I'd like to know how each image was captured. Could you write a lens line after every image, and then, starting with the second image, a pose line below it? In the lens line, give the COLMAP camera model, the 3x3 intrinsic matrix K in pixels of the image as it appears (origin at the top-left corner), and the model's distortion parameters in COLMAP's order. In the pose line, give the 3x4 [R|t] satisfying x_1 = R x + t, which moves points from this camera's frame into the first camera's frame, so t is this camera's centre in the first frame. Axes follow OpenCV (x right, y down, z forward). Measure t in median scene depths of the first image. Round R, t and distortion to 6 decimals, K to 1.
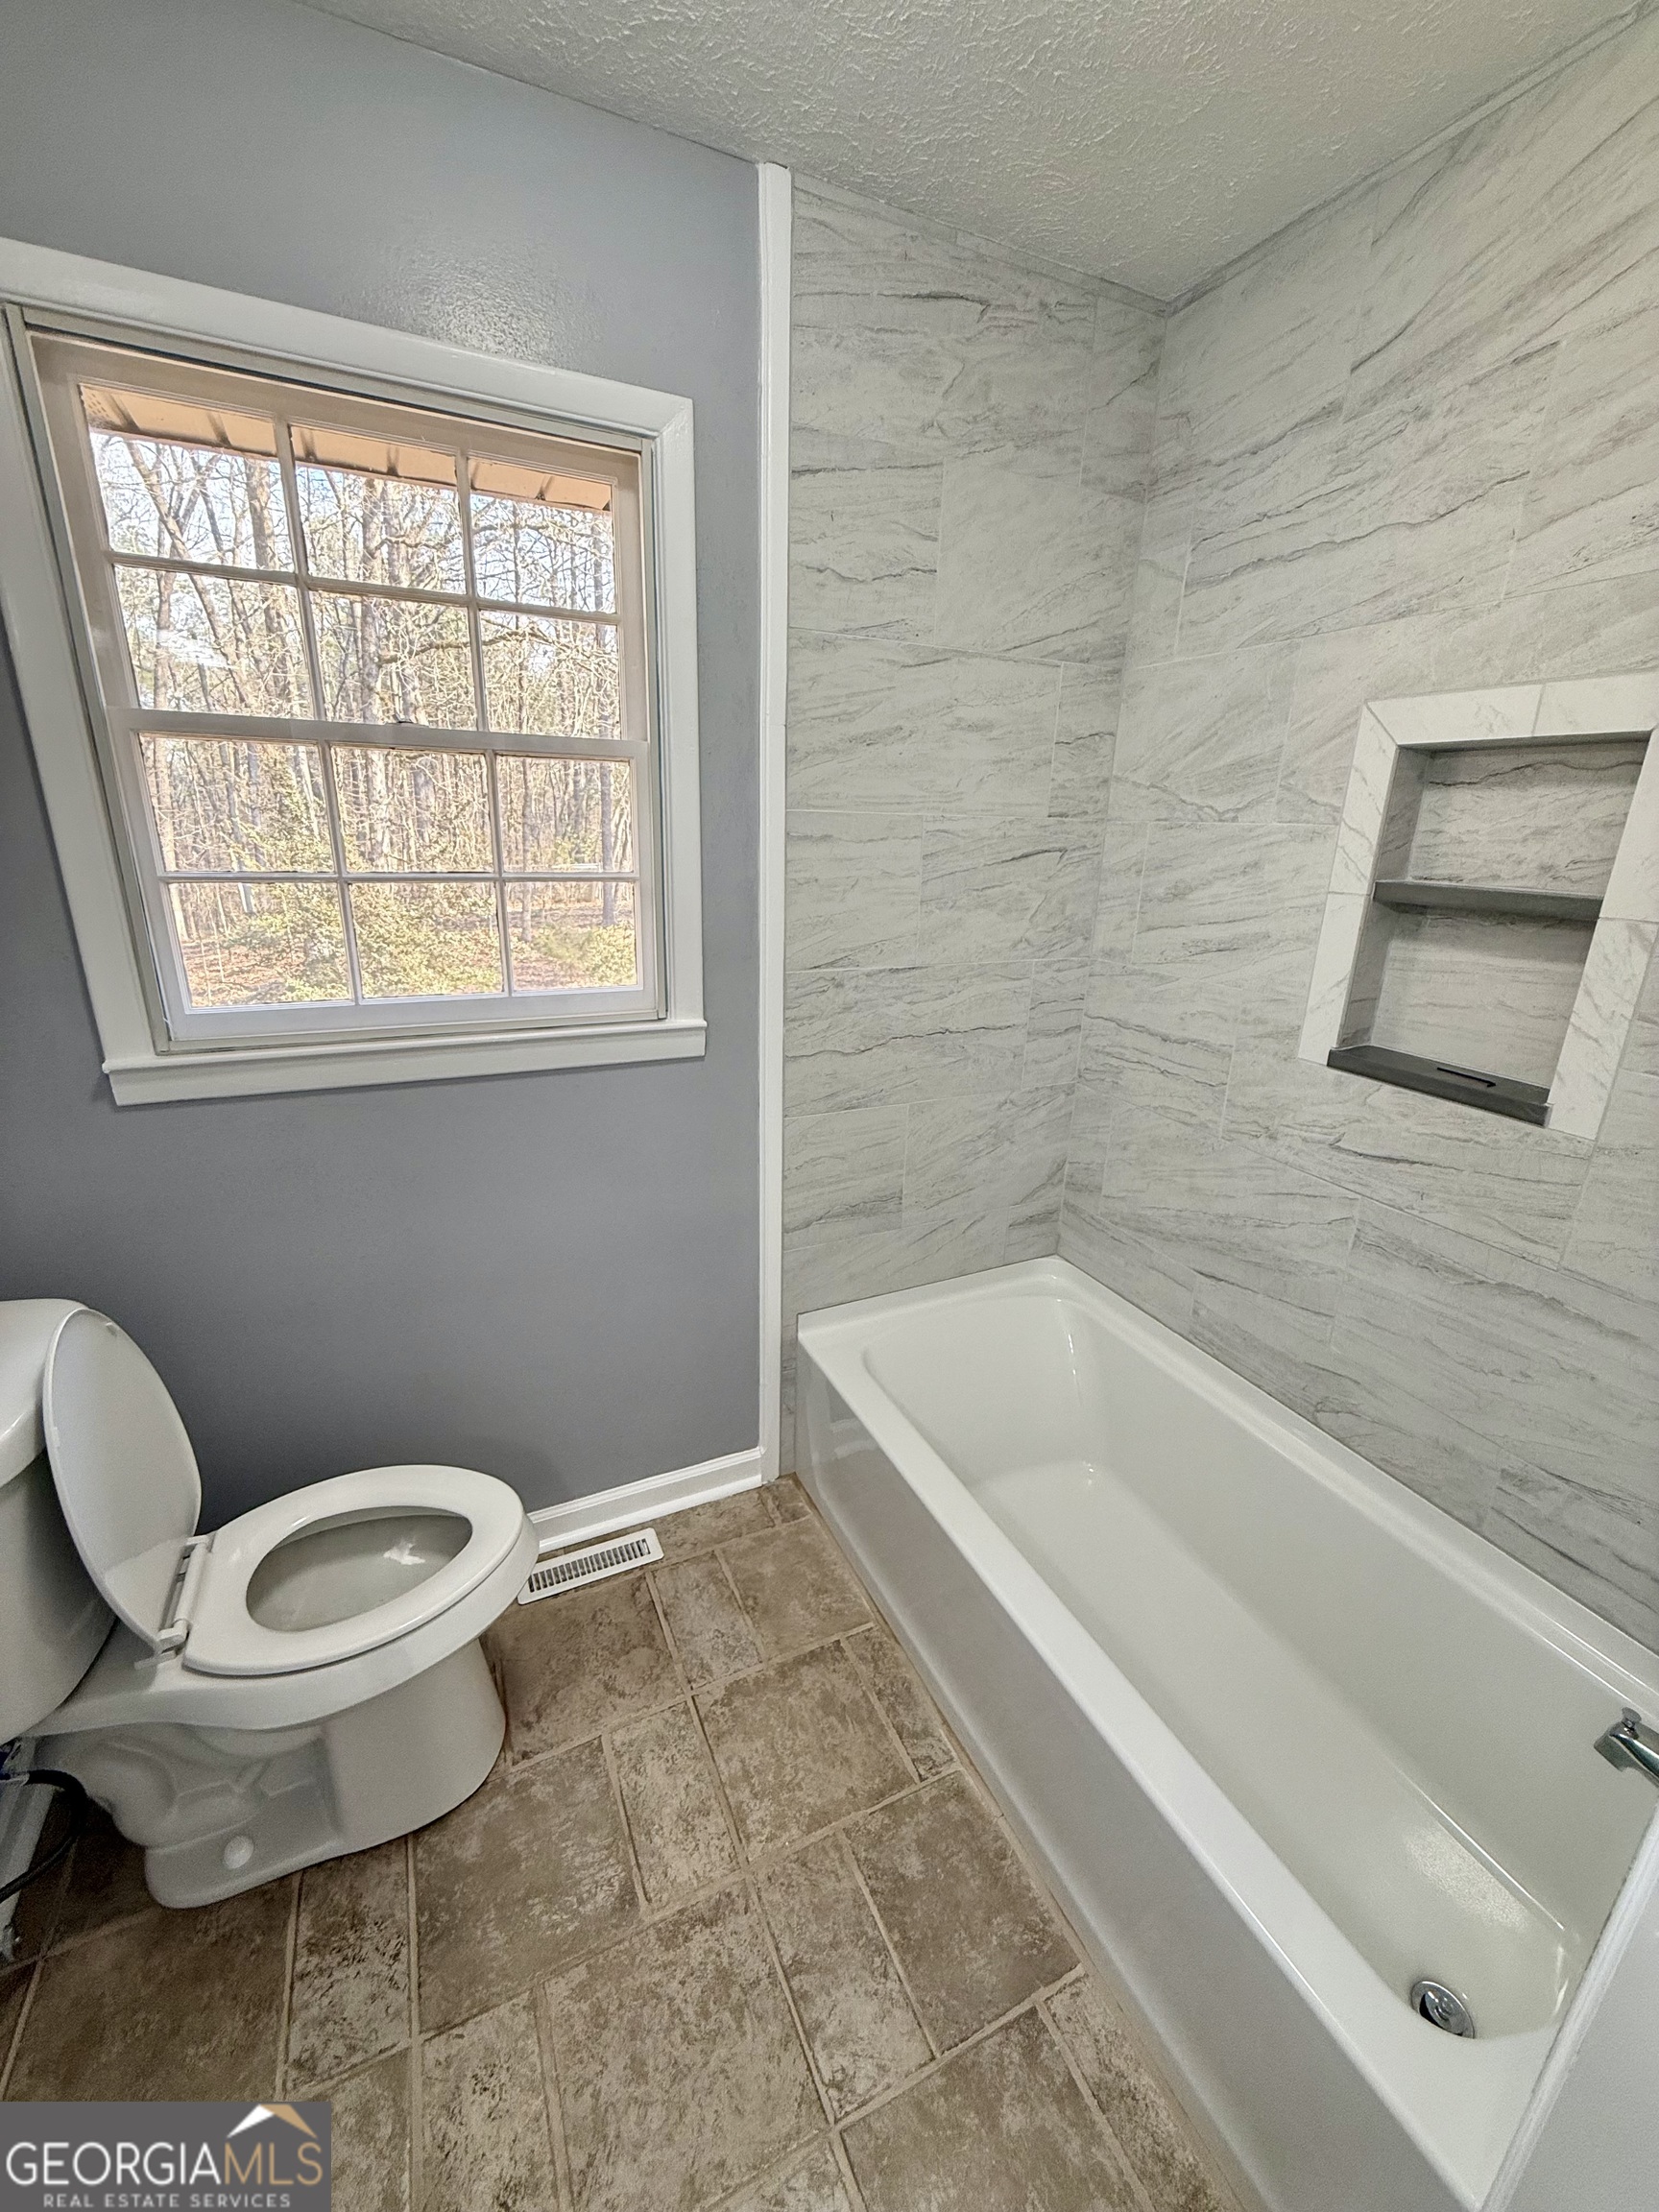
lens RADIAL K [[883.5, 0, 834.2], [0, 883.5, 1102.4], [0, 0, 1]] dist [-0.000384, -0.000142]
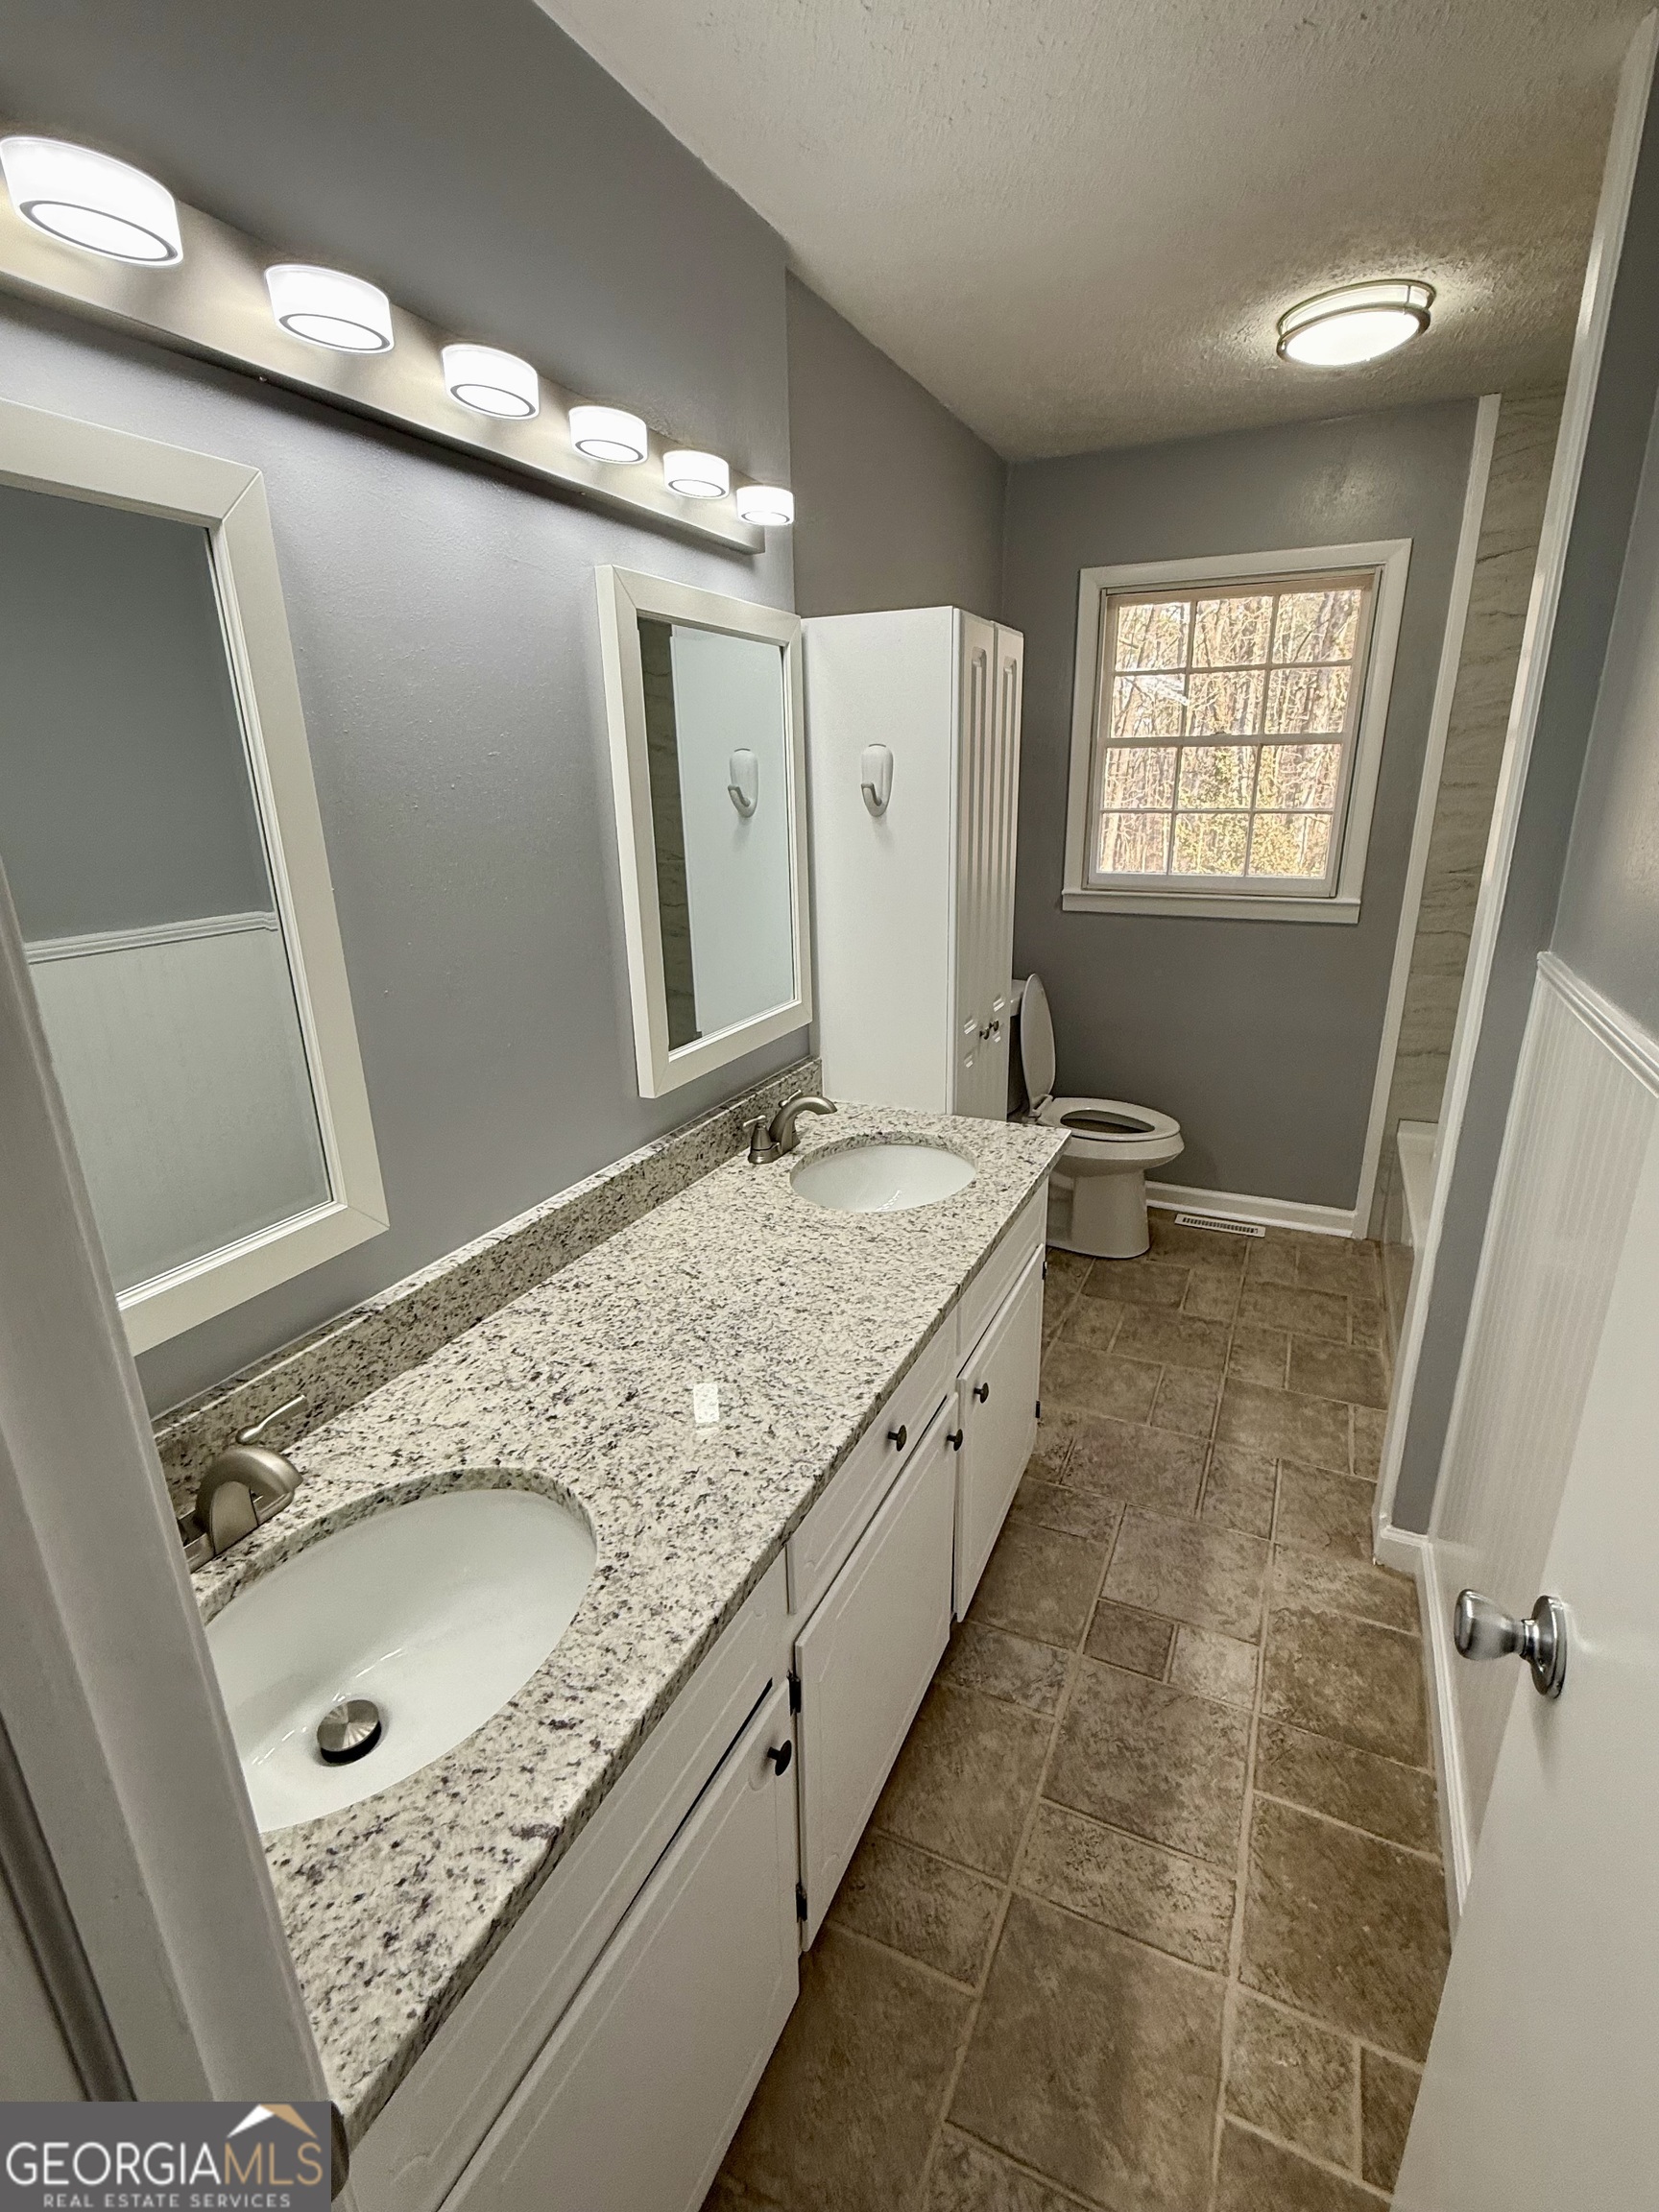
lens RADIAL K [[1026.9, 0, 829.5], [0, 1026.9, 1106.0], [0, 0, 1]] dist [0.000512, -0.000695]
pose [[0.633687, 0.205556, -0.745780, 0.757631], [-0.203879, 0.974345, 0.095319, 0.310307], [0.746240, 0.091646, 0.659338, -0.981161]]
